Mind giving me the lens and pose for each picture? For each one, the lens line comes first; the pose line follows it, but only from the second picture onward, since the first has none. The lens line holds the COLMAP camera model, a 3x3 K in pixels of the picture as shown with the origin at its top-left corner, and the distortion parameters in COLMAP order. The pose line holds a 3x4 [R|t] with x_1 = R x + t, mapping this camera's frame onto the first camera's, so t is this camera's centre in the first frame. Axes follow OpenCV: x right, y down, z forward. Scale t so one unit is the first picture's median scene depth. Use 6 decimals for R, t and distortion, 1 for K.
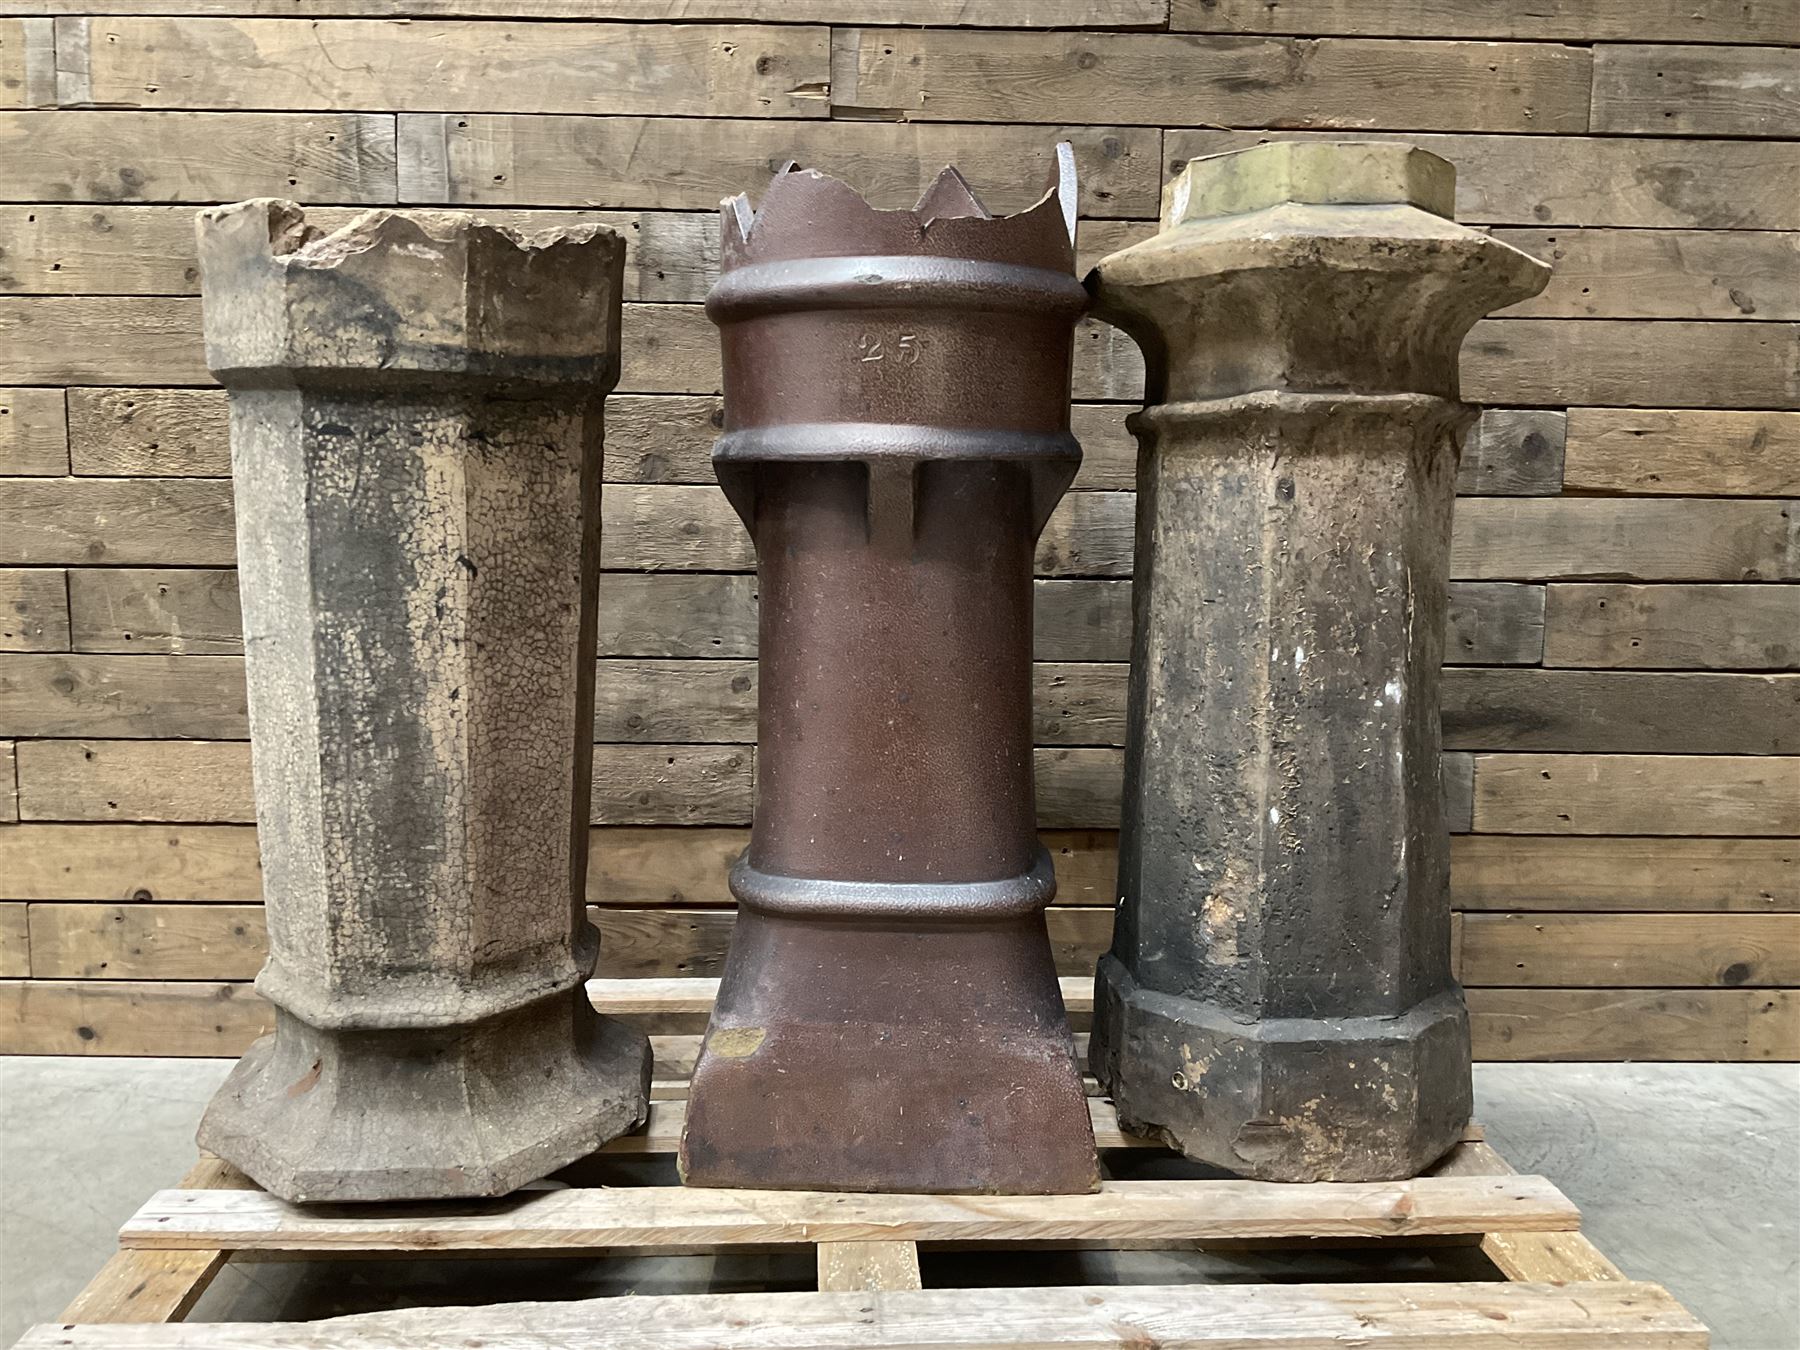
lens RADIAL K [[1497.7, 0, 904.9], [0, 1497.7, 678.2], [0, 0, 1]] dist [0.055070, -0.087811]
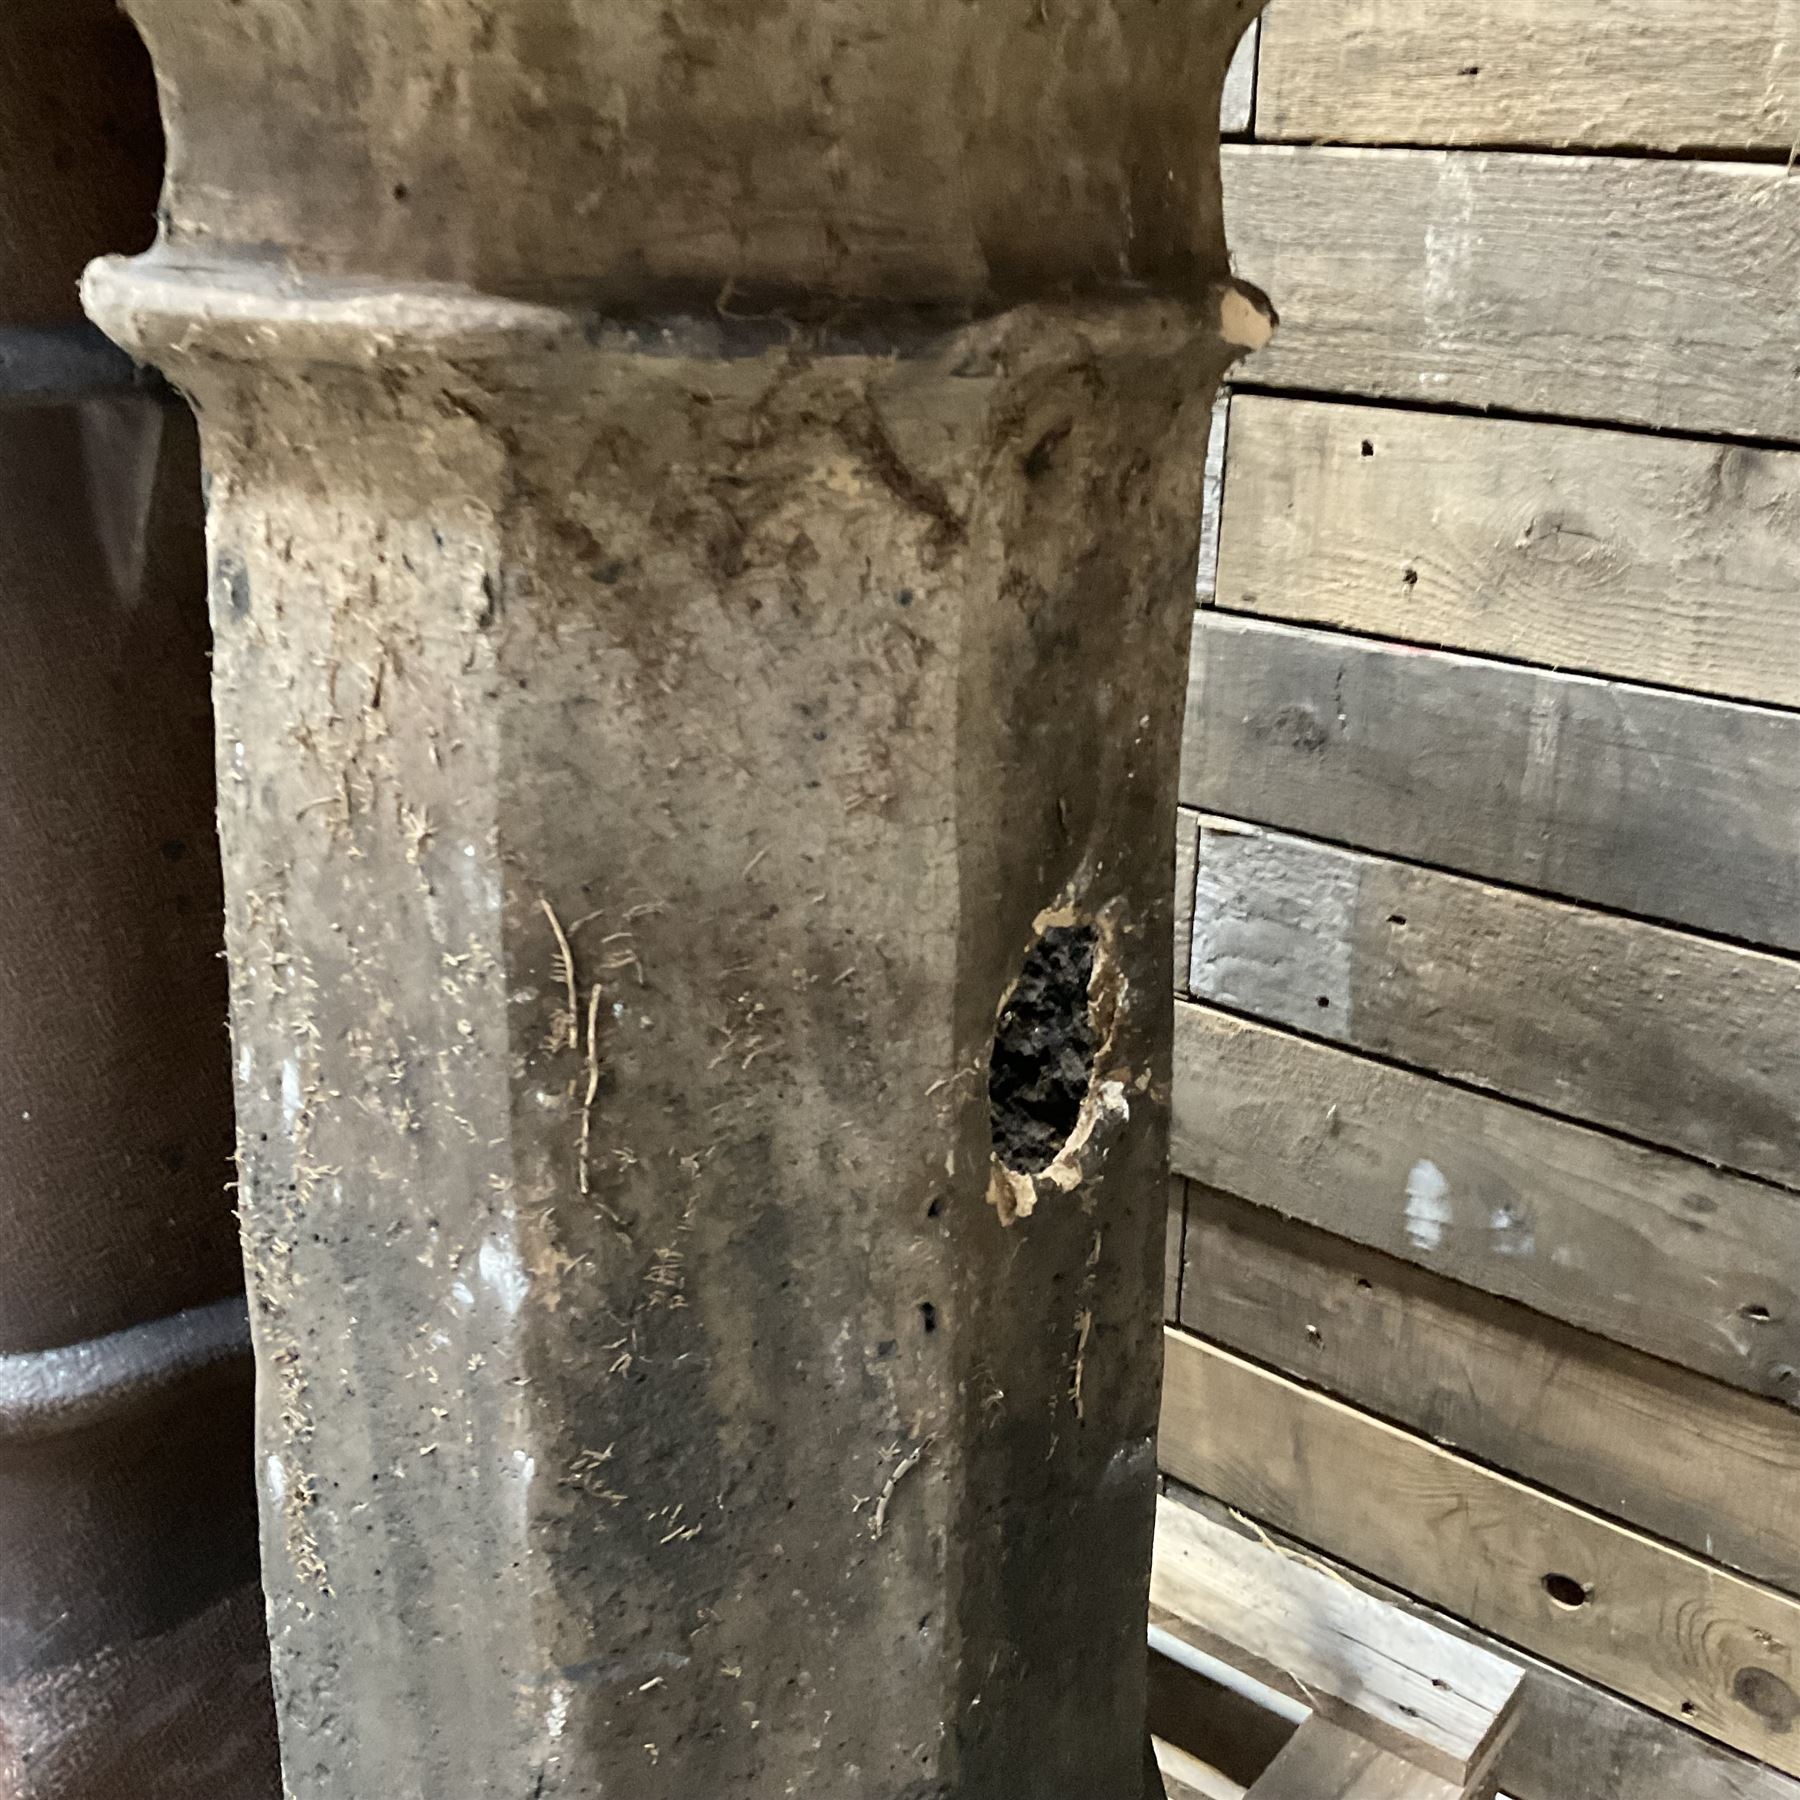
lens RADIAL K [[1993.9, 0, 902.4], [0, 1993.9, 890.5], [0, 0, 1]] dist [0.043210, 0.000000]
pose [[0.761340, 0.234008, -0.604650, 0.623863], [-0.080422, 0.959477, 0.270068, -0.186984], [0.643346, -0.156987, 0.749307, 0.761400]]
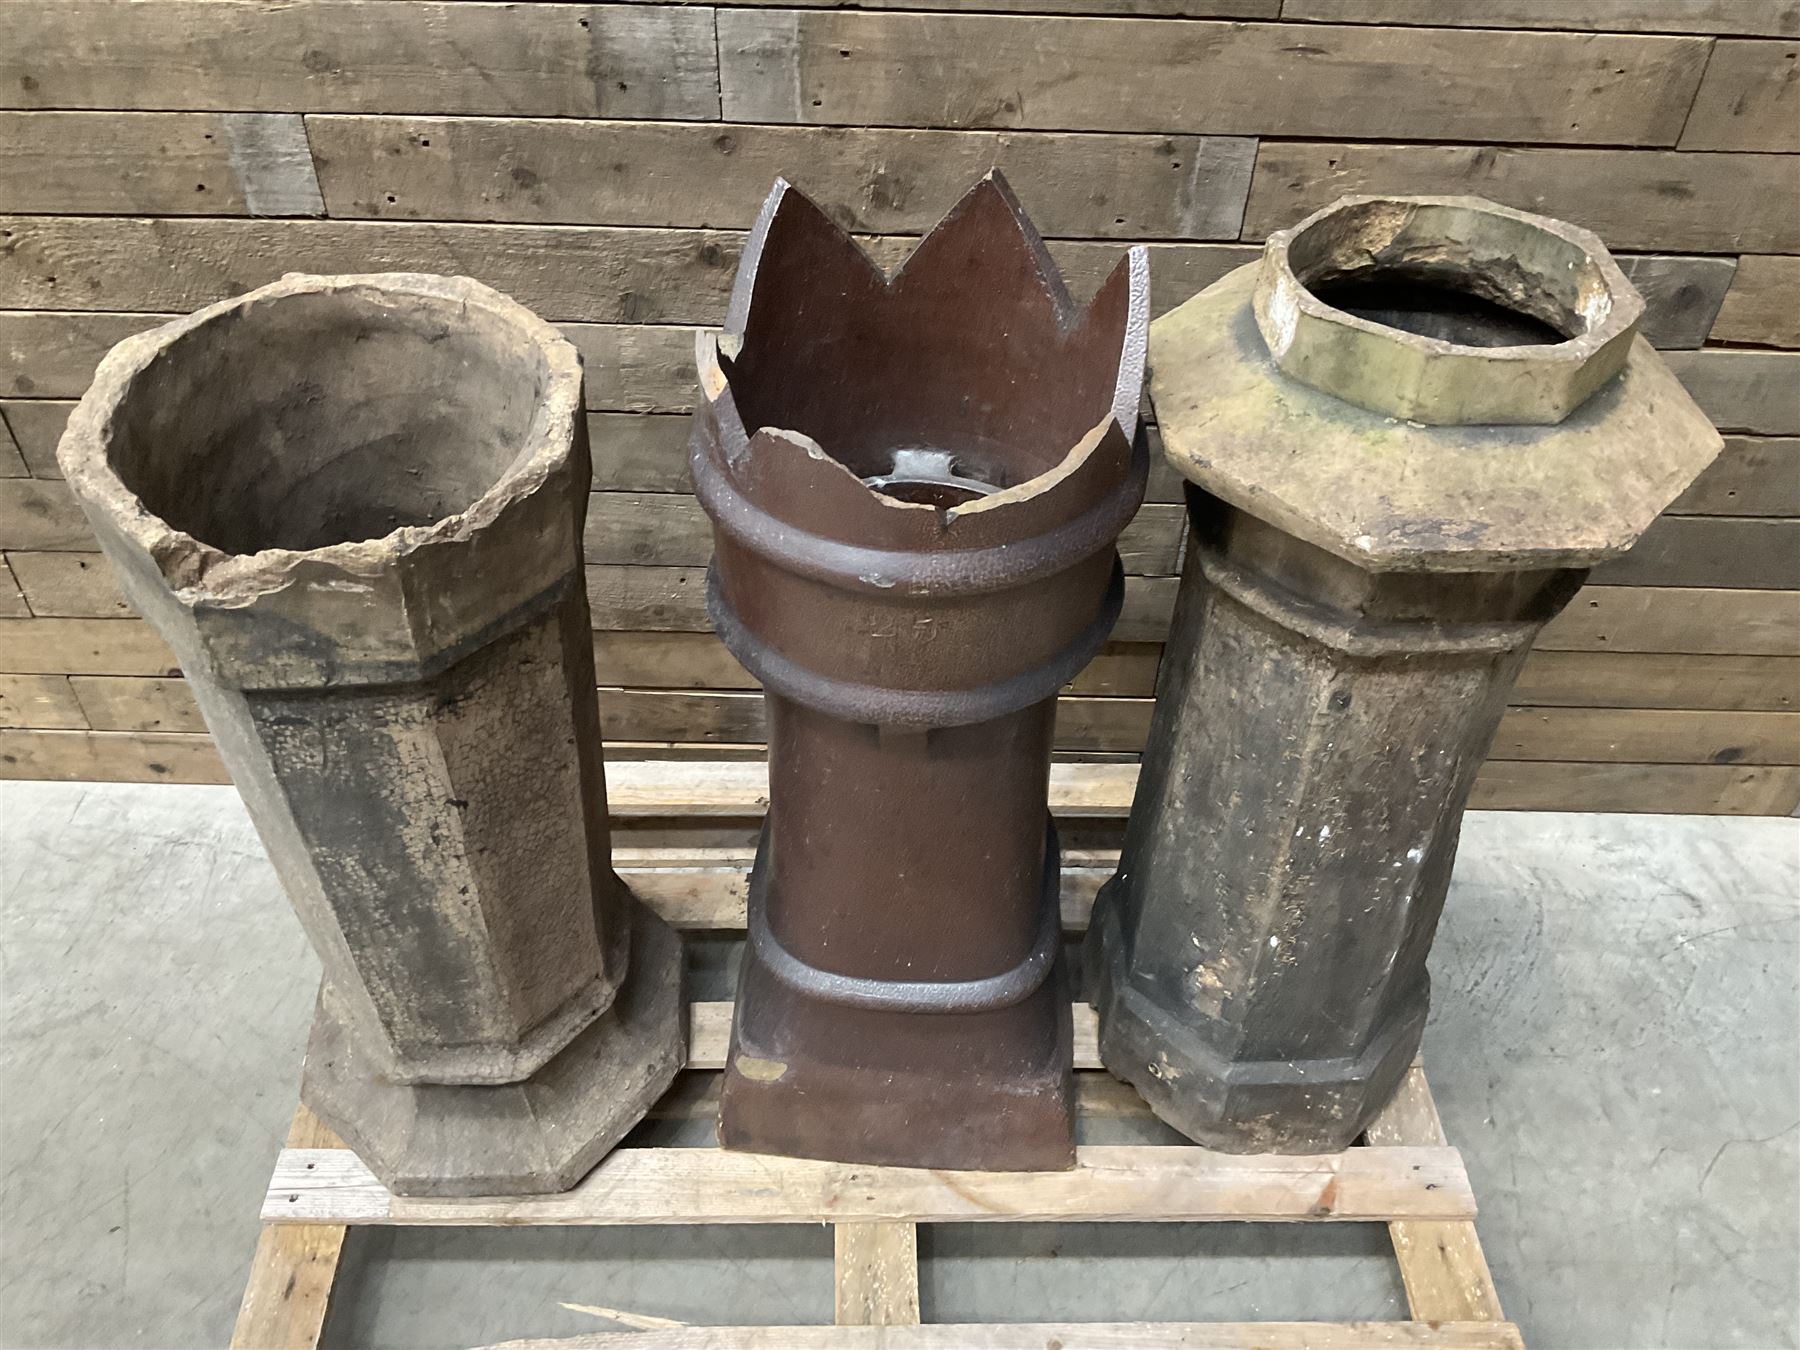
lens RADIAL K [[1497.7, 0, 905.2], [0, 1497.7, 679.7], [0, 0, 1]] dist [0.055070, -0.087811]
pose [[0.999511, 0.027240, -0.015373, 0.004951], [-0.013065, 0.810153, 0.586073, -0.658003], [0.028419, -0.585586, 0.810112, 0.265233]]
